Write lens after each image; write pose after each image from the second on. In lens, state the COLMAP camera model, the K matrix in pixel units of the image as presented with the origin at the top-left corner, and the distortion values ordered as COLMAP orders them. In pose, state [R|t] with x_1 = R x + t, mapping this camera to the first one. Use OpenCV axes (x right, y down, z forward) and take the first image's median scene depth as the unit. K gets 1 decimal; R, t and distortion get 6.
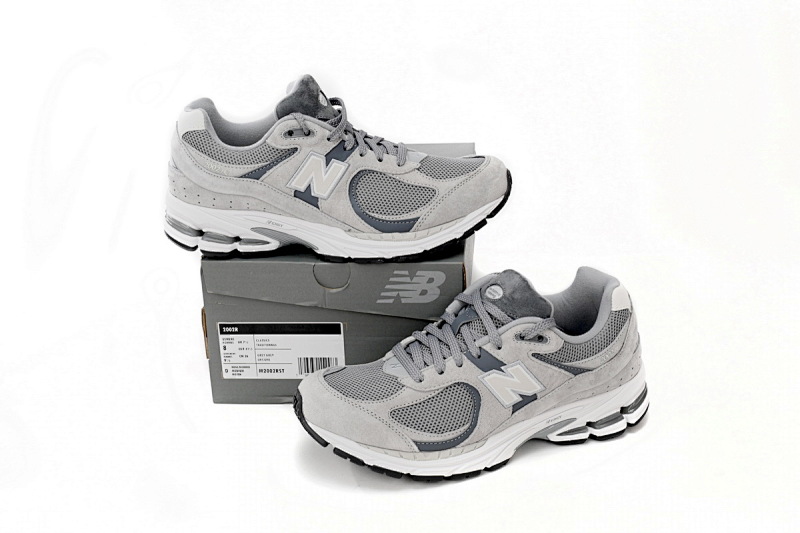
lens RADIAL K [[1019.6, 0, 391.1], [0, 1019.6, 260.6], [0, 0, 1]] dist [0.141277, 0.000000]
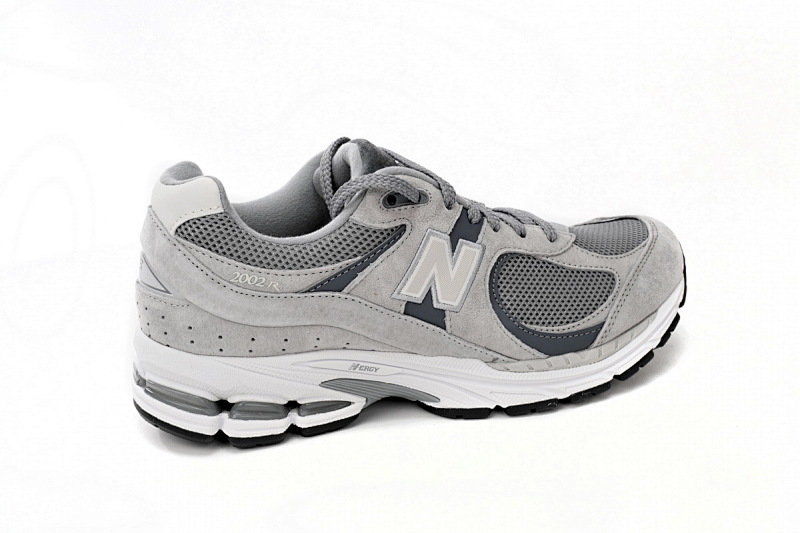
lens RADIAL K [[888.5, 0, 403.2], [0, 888.5, 273.7], [0, 0, 1]] dist [0.073954, 0.000000]
pose [[0.953989, -0.117809, 0.275728, -0.222809], [0.145808, 0.985801, -0.083280, -0.043831], [-0.262002, 0.119651, 0.957621, 0.531509]]
